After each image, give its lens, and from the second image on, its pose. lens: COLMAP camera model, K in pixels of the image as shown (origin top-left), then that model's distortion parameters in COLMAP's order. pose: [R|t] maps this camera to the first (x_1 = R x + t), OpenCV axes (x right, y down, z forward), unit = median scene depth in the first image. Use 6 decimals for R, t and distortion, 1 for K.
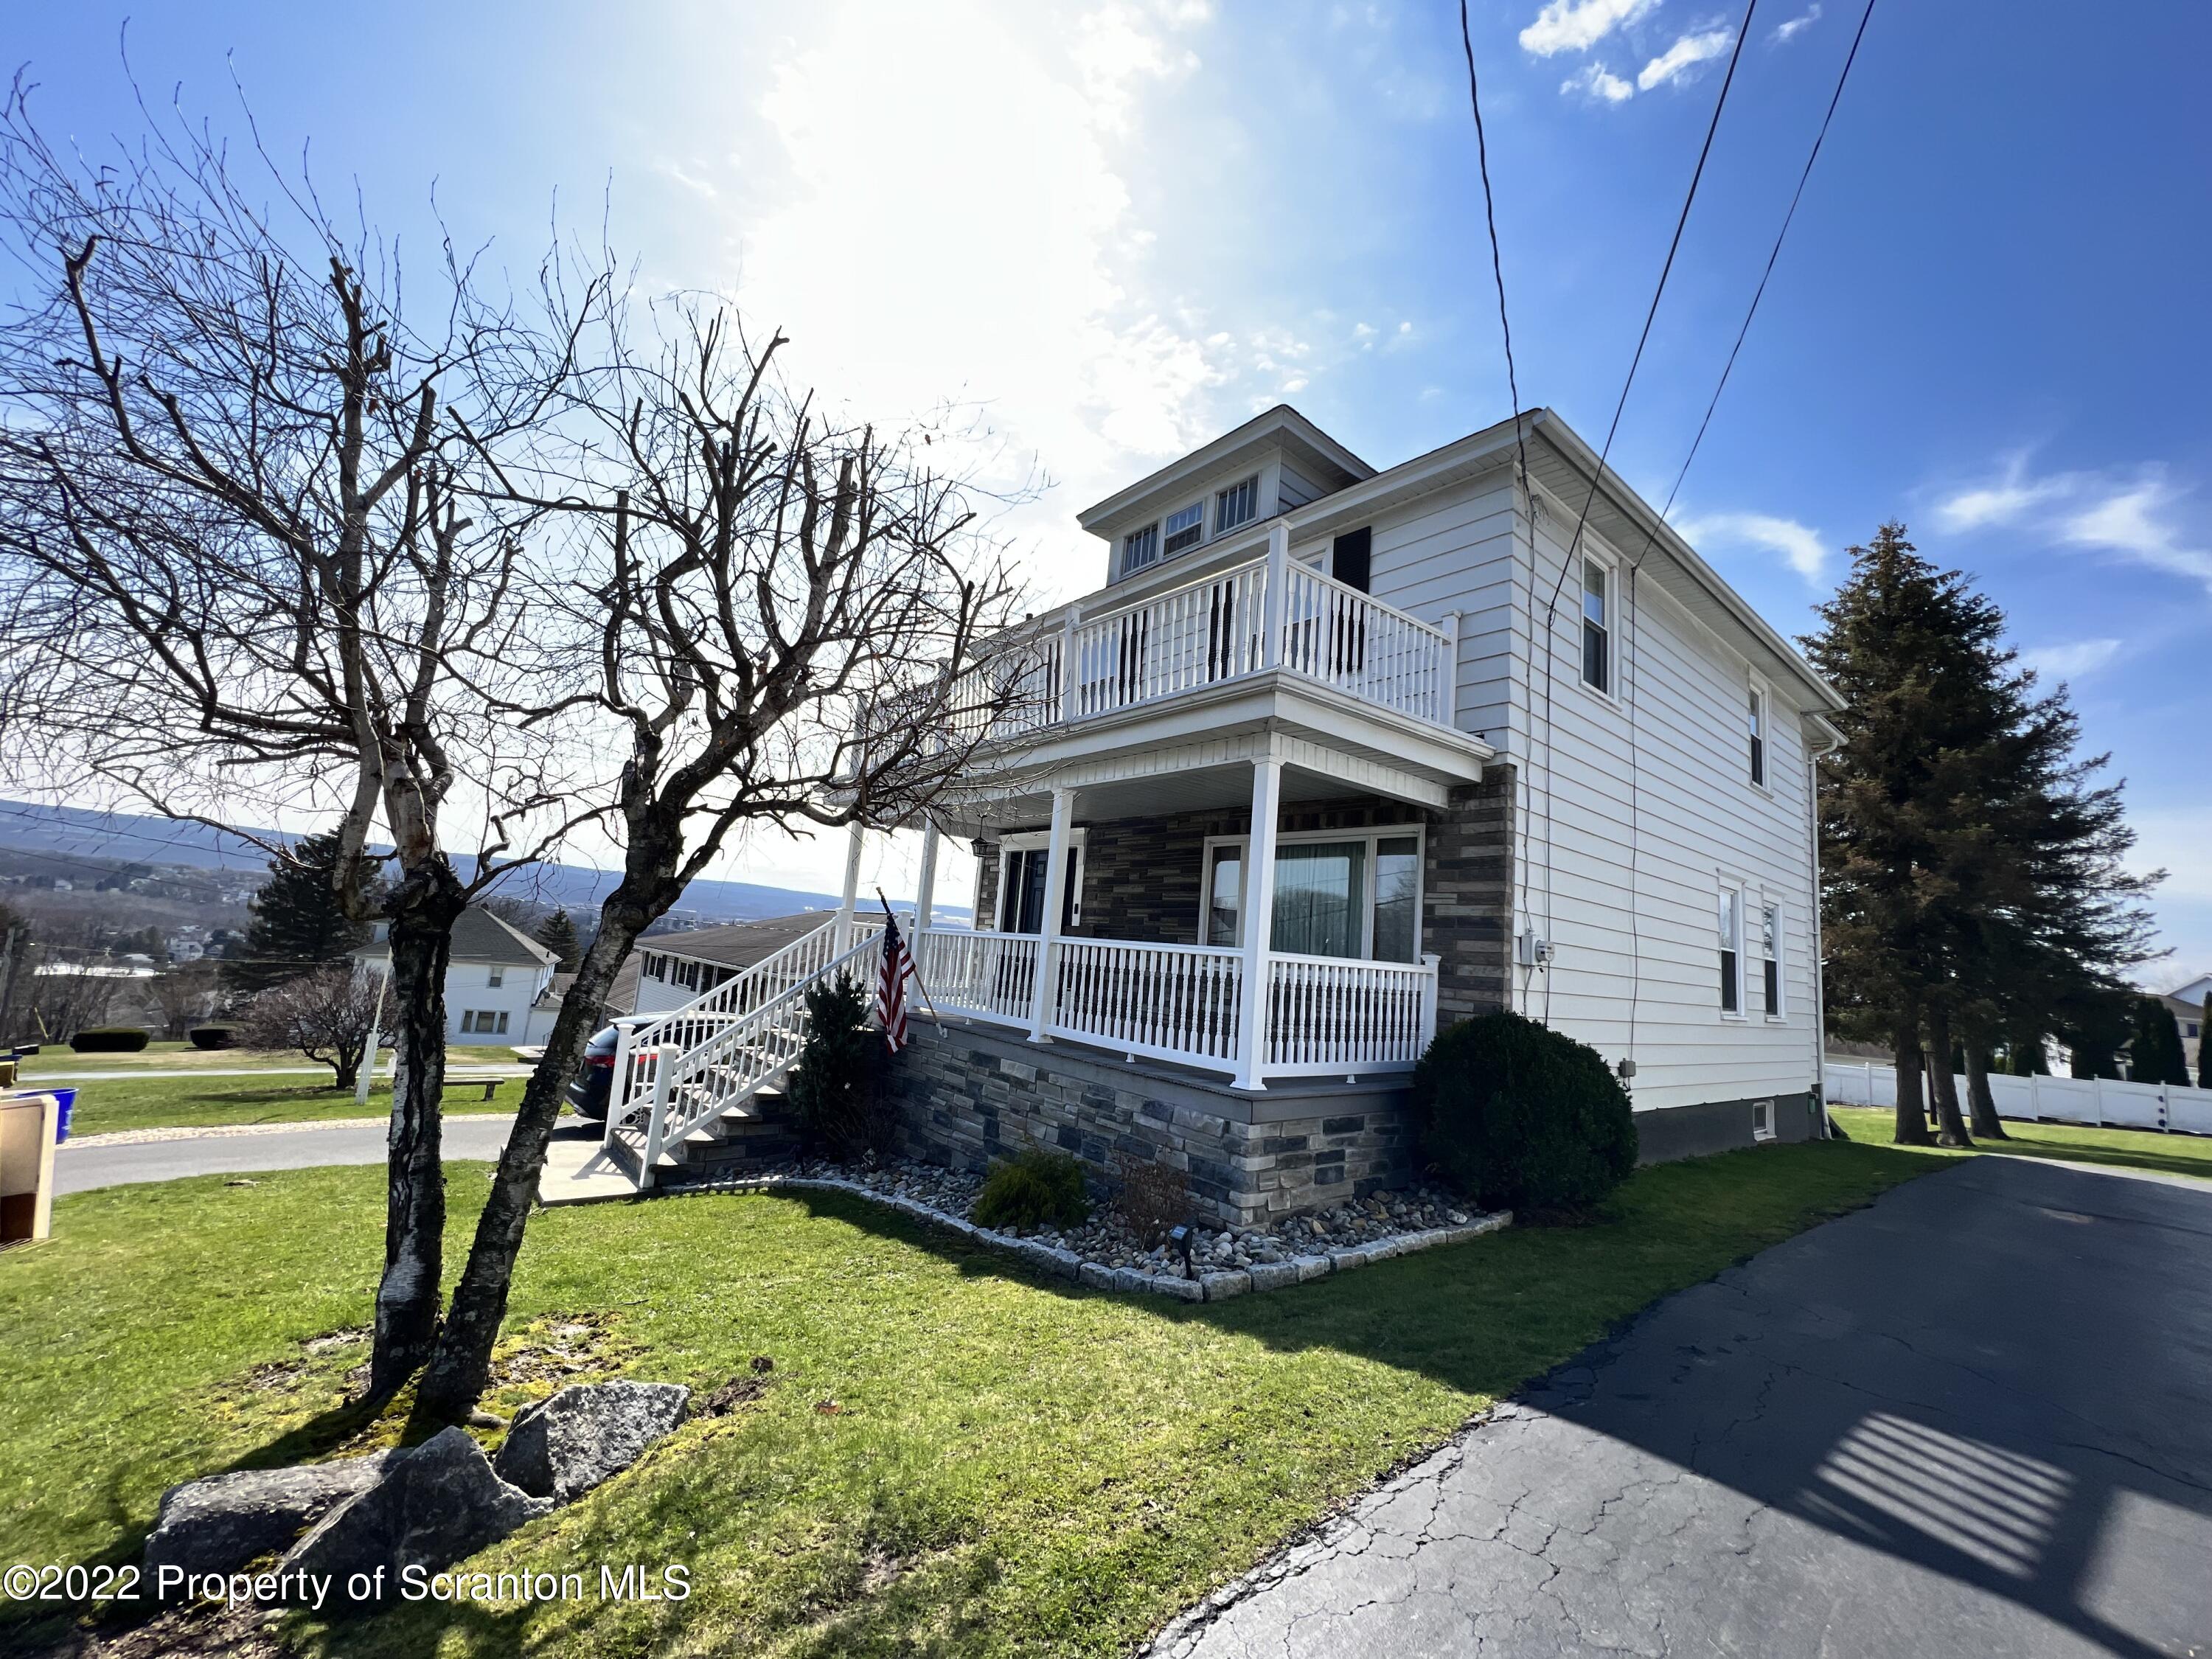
lens RADIAL K [[887.9, 0, 1099.8], [0, 887.9, 834.4], [0, 0, 1]] dist [0.000754, -0.000221]
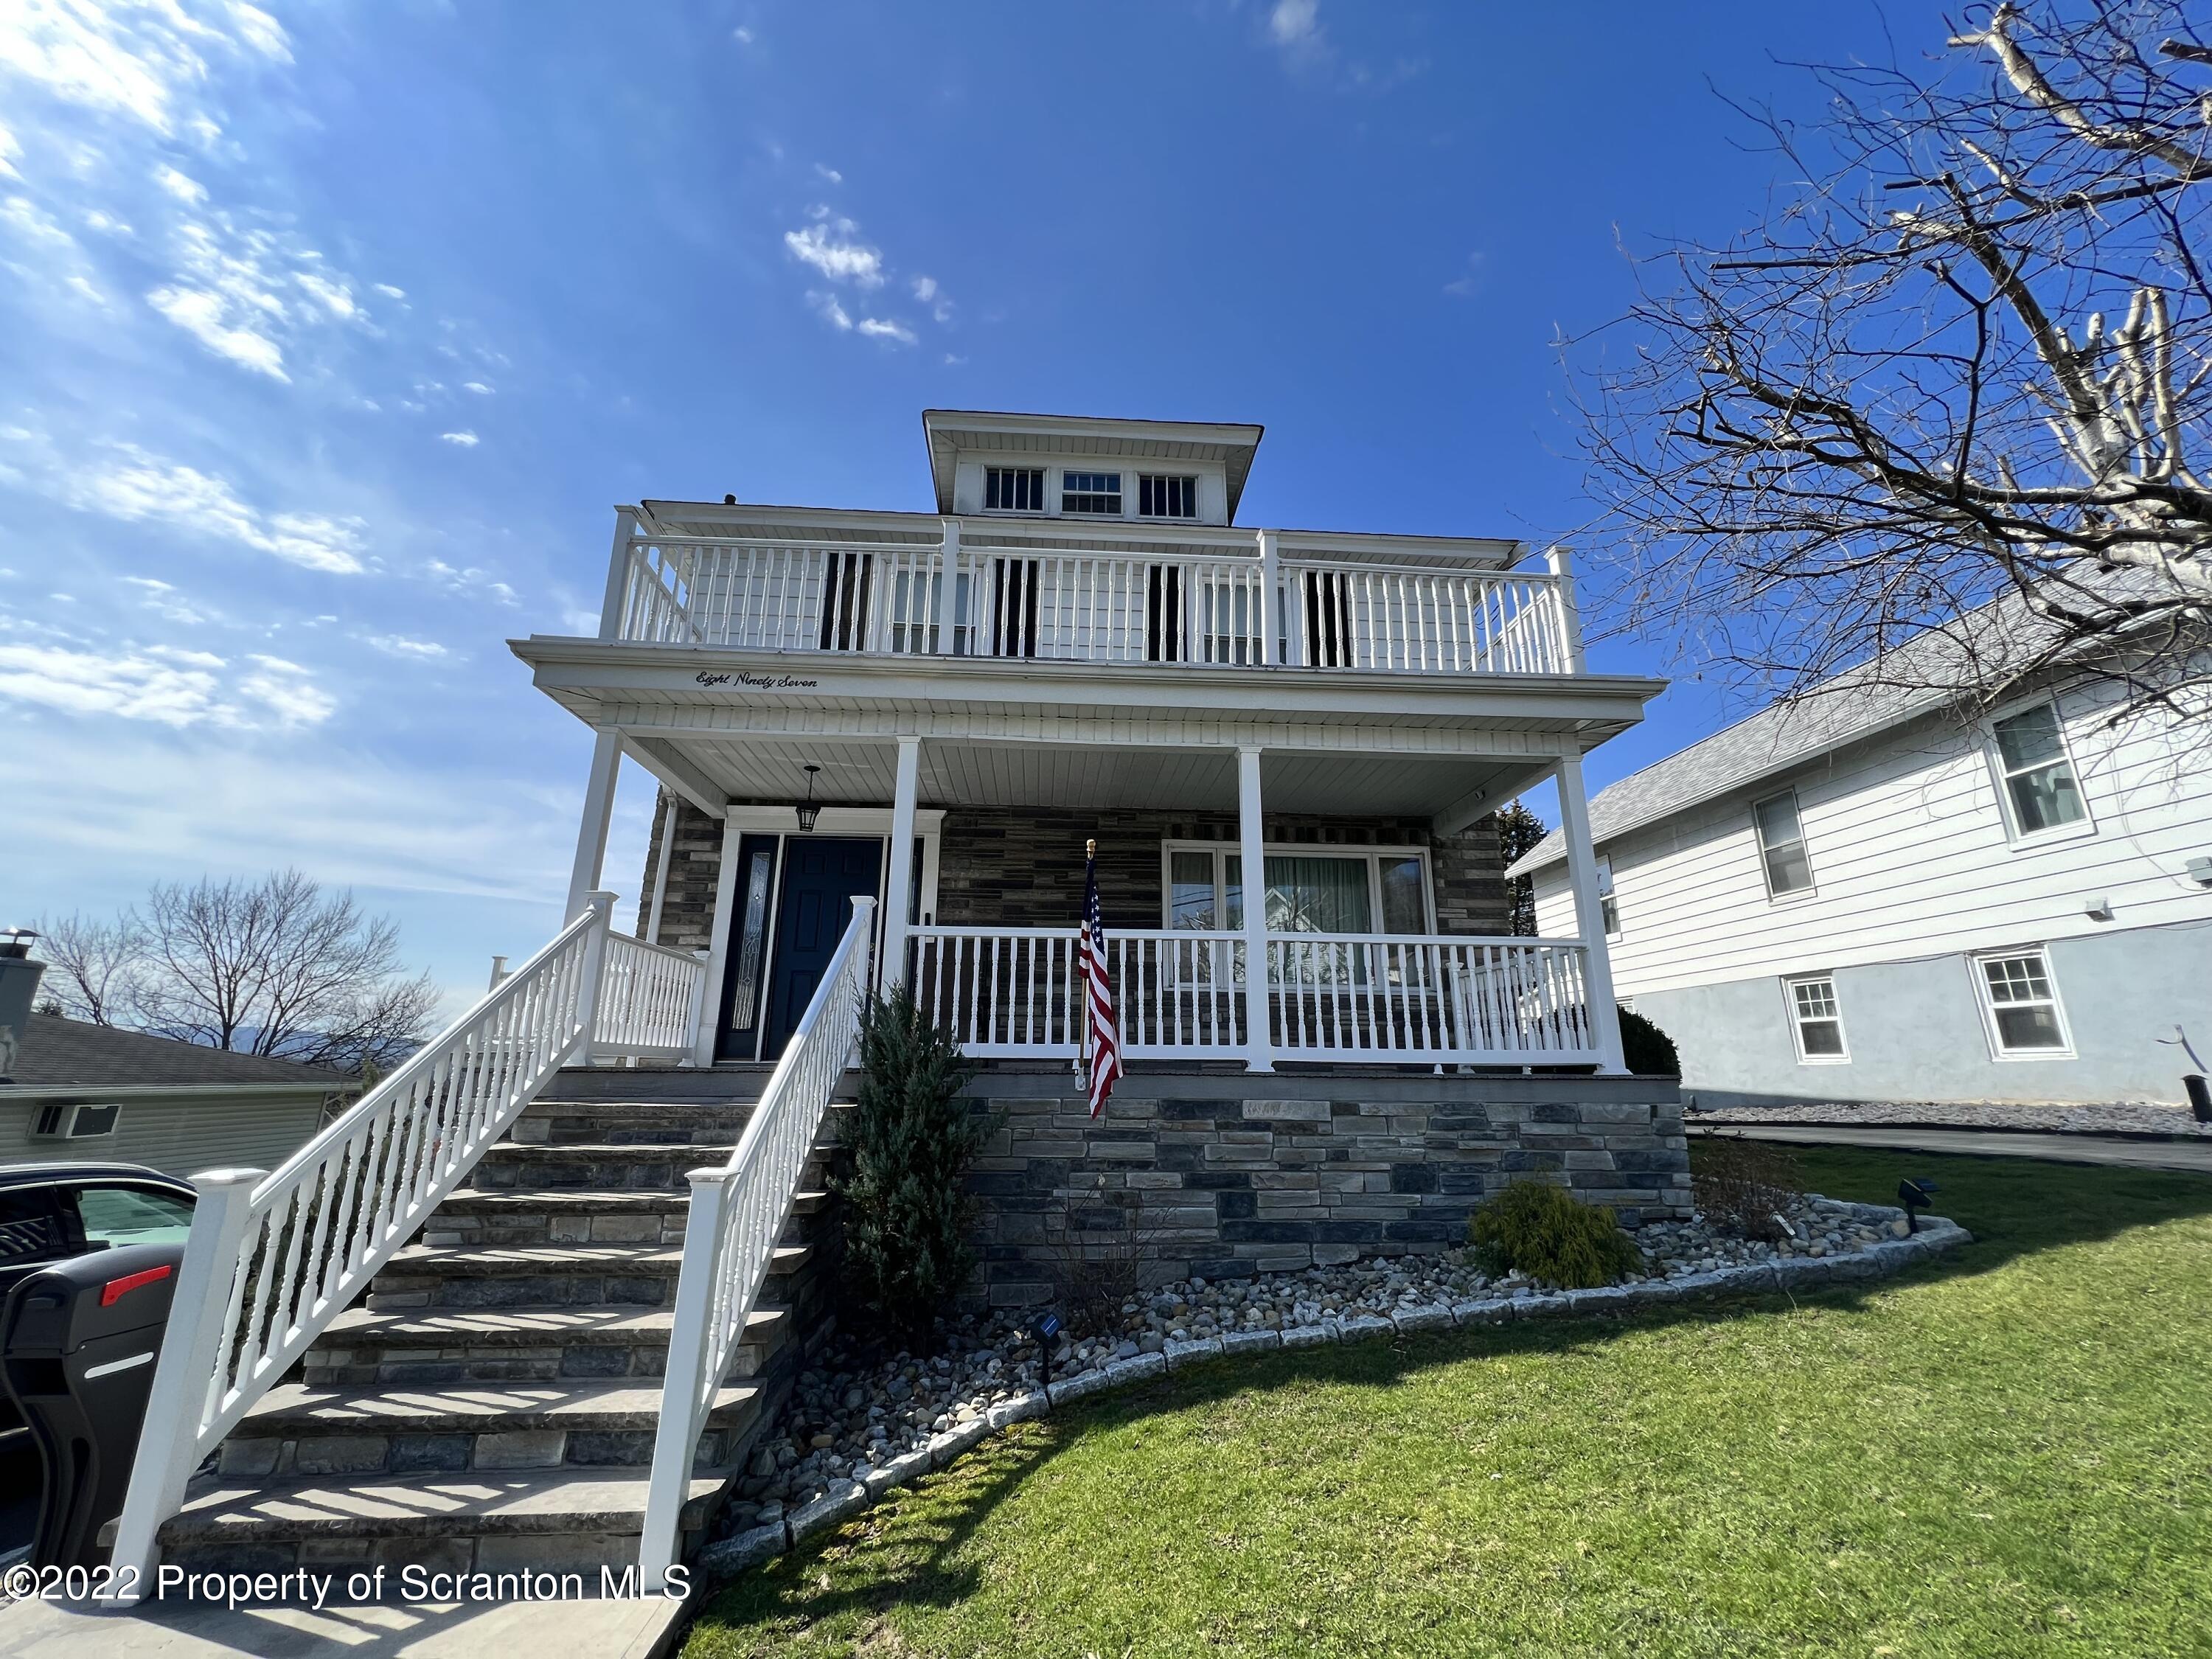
lens RADIAL K [[887.9, 0, 1102.2], [0, 887.9, 835.2], [0, 0, 1]] dist [0.000754, -0.000221]
pose [[0.582863, 0.136254, 0.801065, -0.711443], [-0.066087, 0.990524, -0.120394, 0.124201], [-0.809878, 0.017234, 0.586345, 0.616136]]
